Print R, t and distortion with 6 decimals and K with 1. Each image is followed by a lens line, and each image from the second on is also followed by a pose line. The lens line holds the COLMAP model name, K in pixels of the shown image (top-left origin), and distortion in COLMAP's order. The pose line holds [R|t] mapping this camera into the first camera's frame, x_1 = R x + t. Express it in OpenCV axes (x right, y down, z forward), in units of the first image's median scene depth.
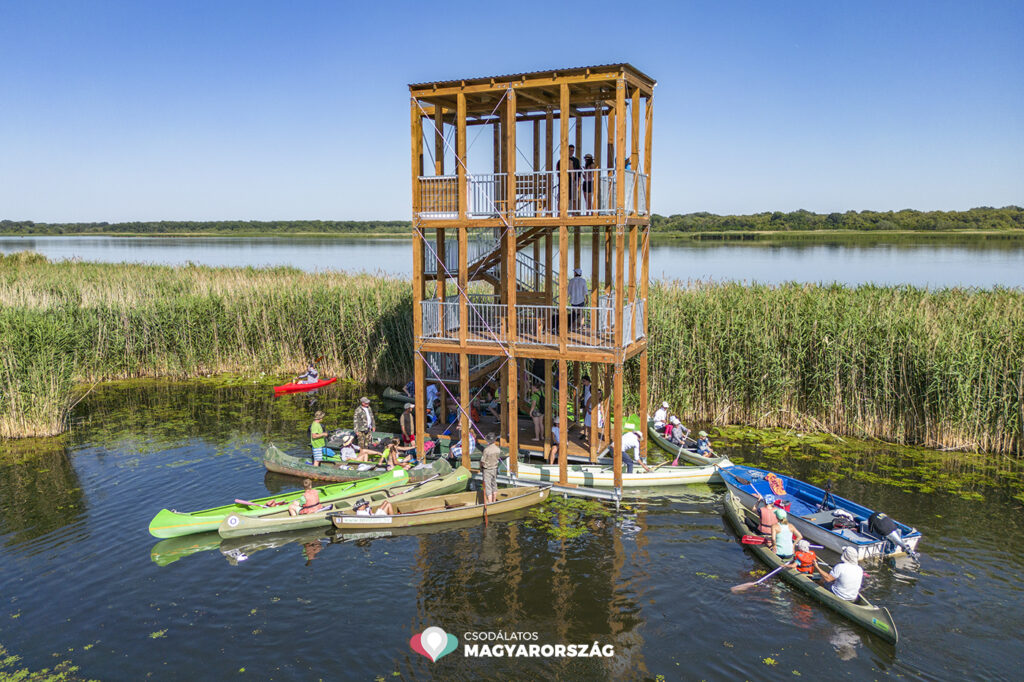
lens RADIAL K [[758.2, 0, 463.0], [0, 758.2, 342.4], [0, 0, 1]] dist [0.027974, -0.002271]
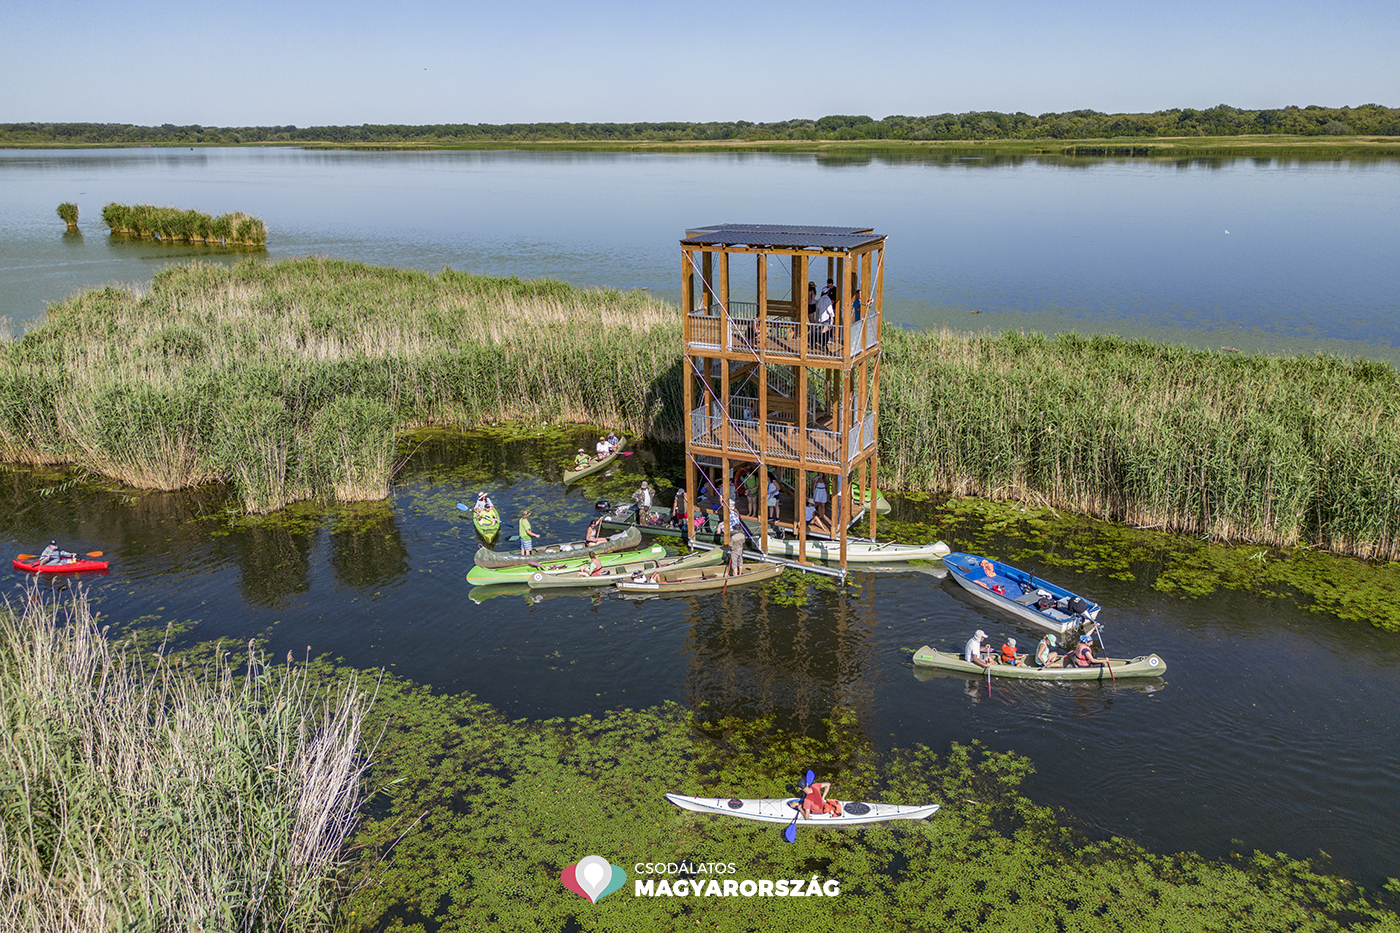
lens RADIAL K [[959.6, 0, 700.0], [0, 959.6, 466.5], [0, 0, 1]] dist [0.066139, -0.070908]
pose [[0.998282, 0.008300, -0.057993, 0.030105], [0.002347, 0.983450, 0.181165, -0.151576], [0.058537, -0.180990, 0.981741, -0.324737]]
